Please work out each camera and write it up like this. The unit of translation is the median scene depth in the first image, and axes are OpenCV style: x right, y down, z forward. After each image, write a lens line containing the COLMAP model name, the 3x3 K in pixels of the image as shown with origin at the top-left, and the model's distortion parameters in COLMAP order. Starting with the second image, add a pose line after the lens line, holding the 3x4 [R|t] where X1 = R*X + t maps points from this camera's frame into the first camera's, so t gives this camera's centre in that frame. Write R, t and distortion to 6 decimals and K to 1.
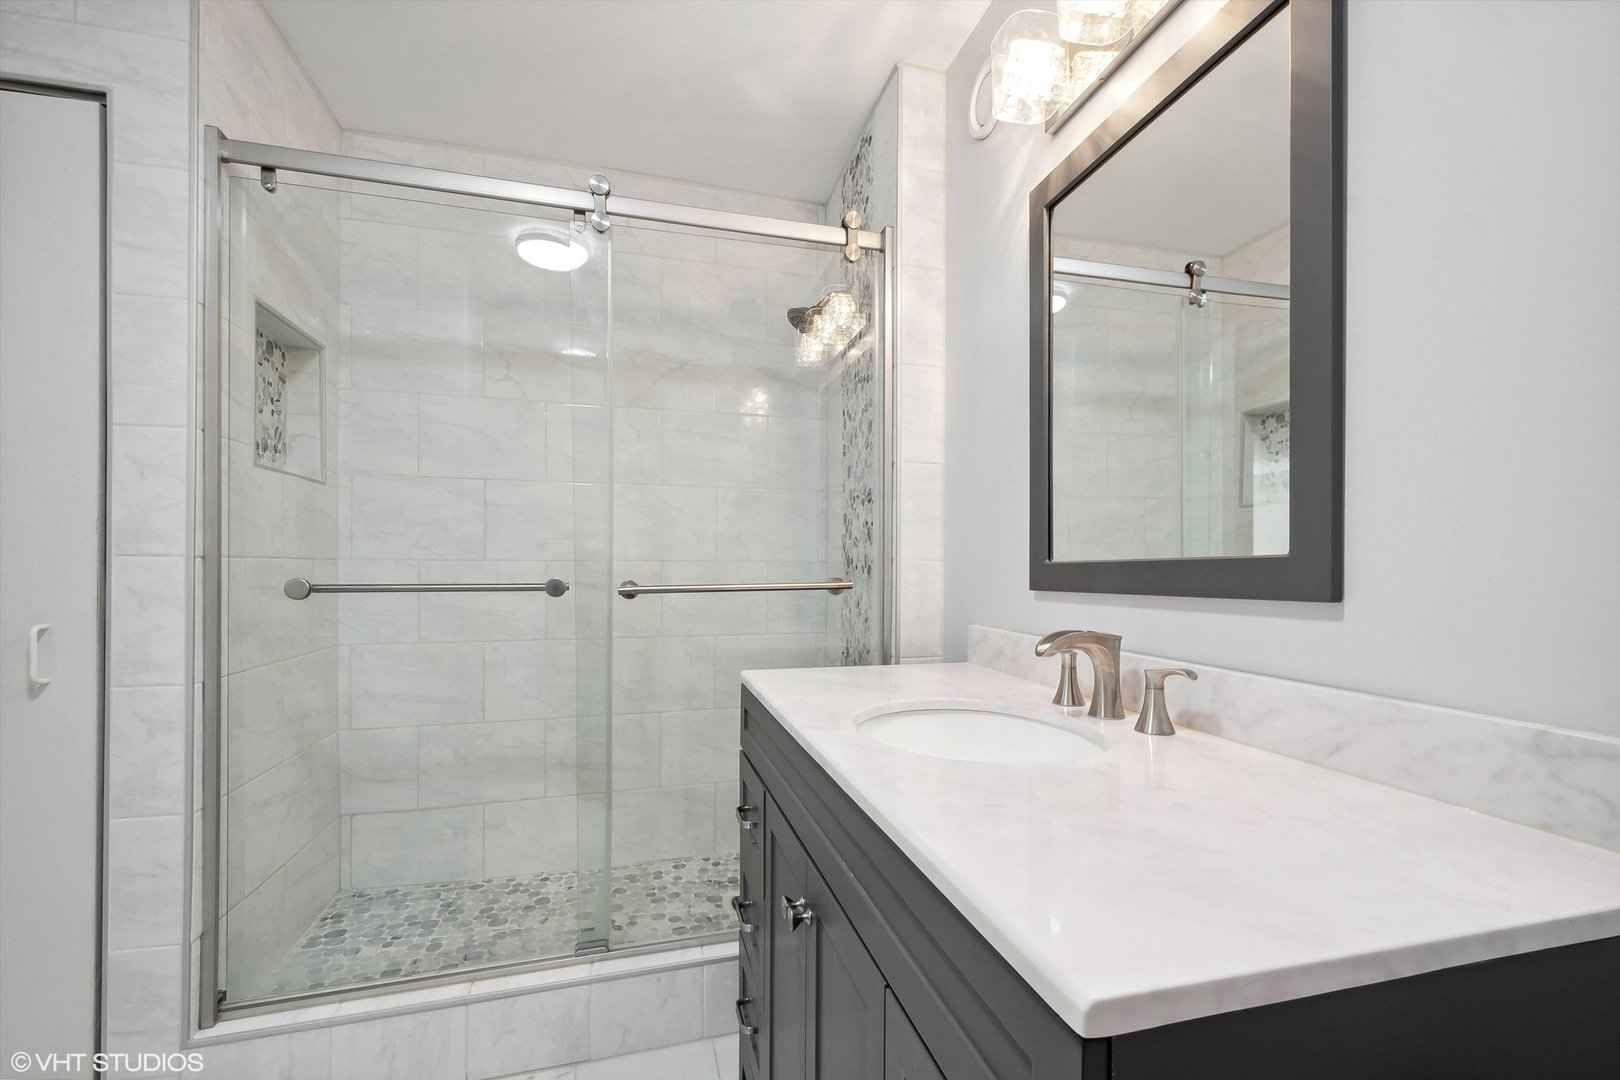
lens RADIAL K [[701.0, 0, 848.9], [0, 701.0, 572.4], [0, 0, 1]] dist [0.000139, 0.000014]
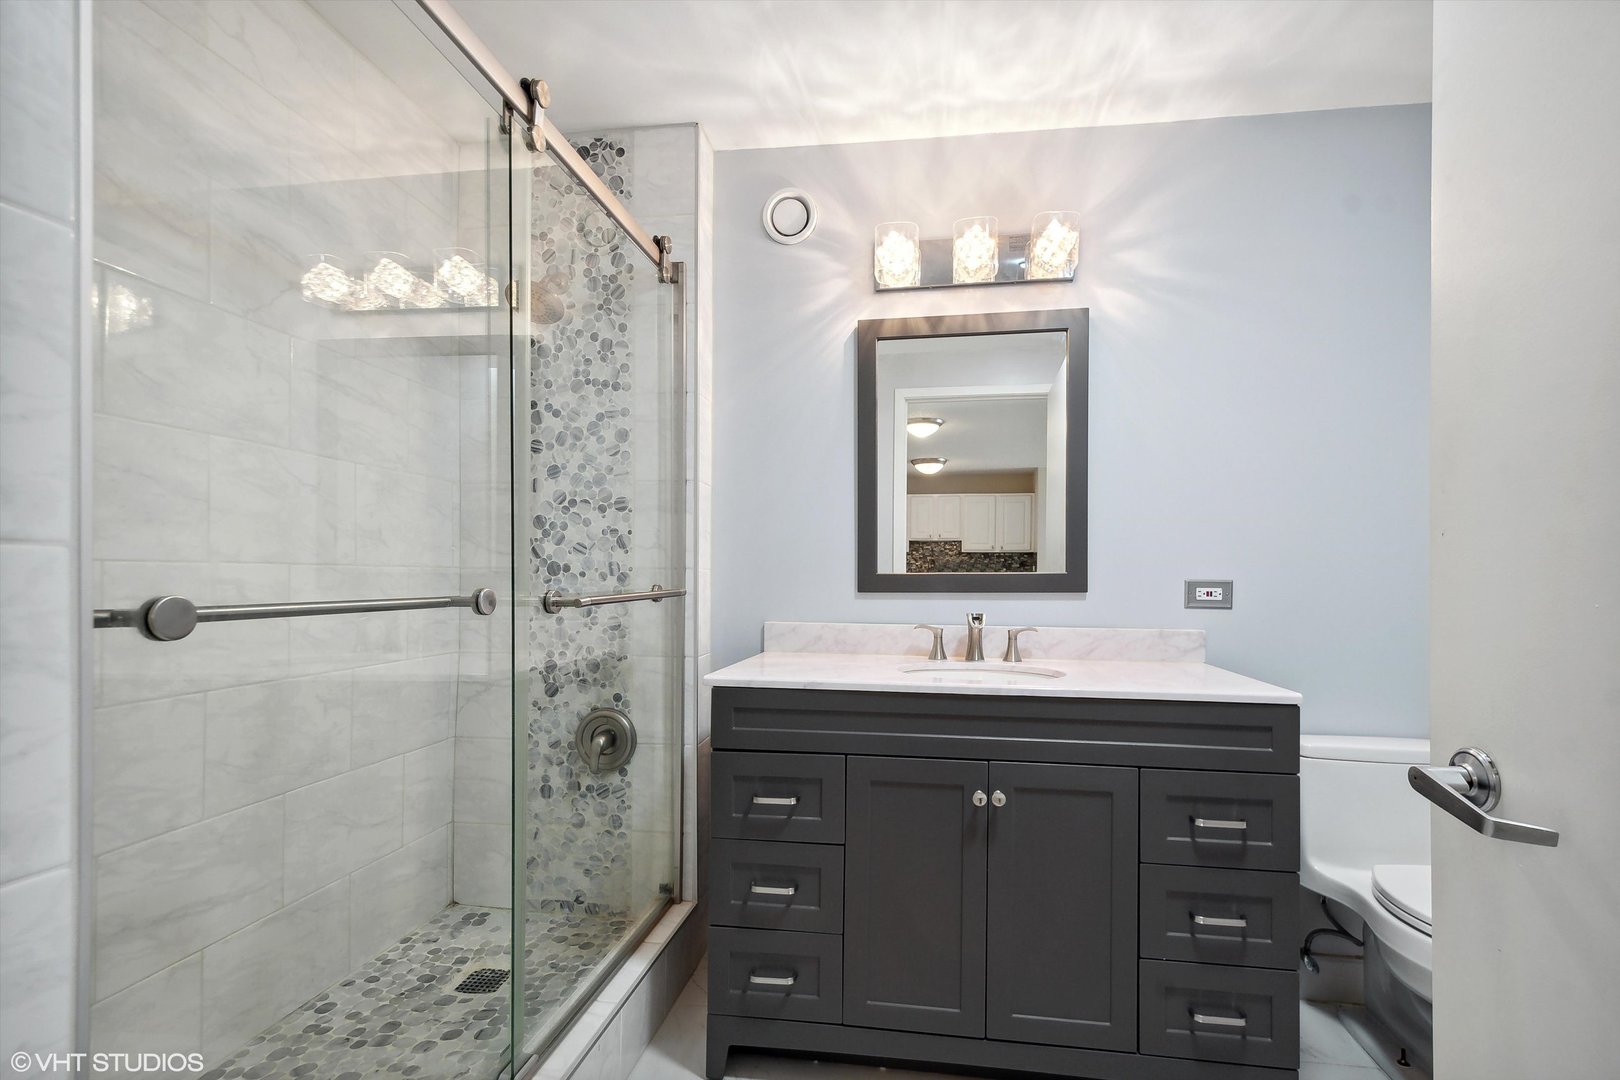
lens RADIAL K [[701.0, 0, 848.9], [0, 701.0, 572.4], [0, 0, 1]] dist [0.000139, 0.000014]
pose [[0.416033, 0.010251, 0.909292, -0.733911], [-0.002077, 0.999945, -0.010323, -0.001785], [-0.909347, 0.002406, 0.416031, 0.275027]]
